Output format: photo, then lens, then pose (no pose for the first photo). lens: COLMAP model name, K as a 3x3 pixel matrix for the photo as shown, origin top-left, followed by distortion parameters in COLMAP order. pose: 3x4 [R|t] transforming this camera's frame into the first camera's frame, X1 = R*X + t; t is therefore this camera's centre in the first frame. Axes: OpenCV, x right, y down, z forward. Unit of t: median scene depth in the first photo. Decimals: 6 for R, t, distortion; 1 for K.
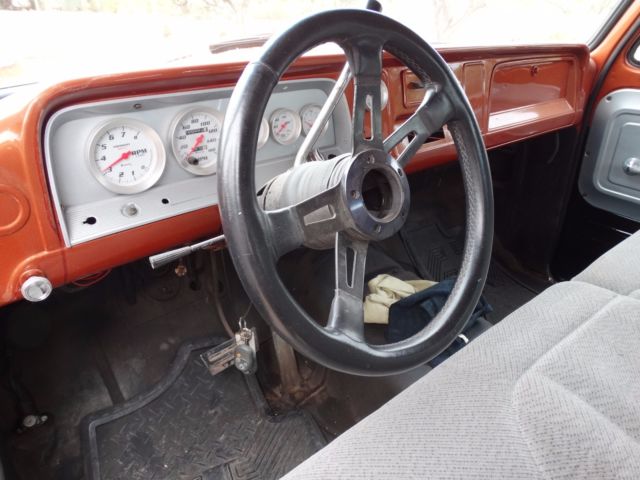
lens RADIAL K [[476.7, 0, 320.0], [0, 476.7, 240.0], [0, 0, 1]] dist [-0.008439, 0.001325]
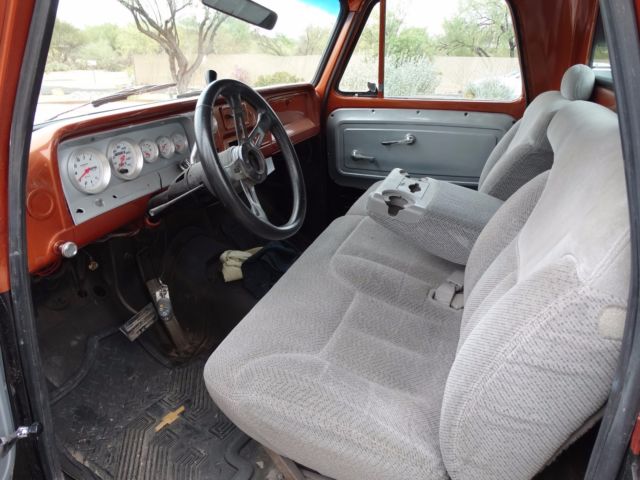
lens RADIAL K [[467.6, 0, 332.3], [0, 467.6, 241.4], [0, 0, 1]] dist [0.041683, -0.002055]
pose [[0.855257, -0.222420, 0.468043, -0.380767], [0.256017, 0.966635, -0.008464, 0.212755], [-0.450545, 0.127065, 0.883665, -0.577093]]
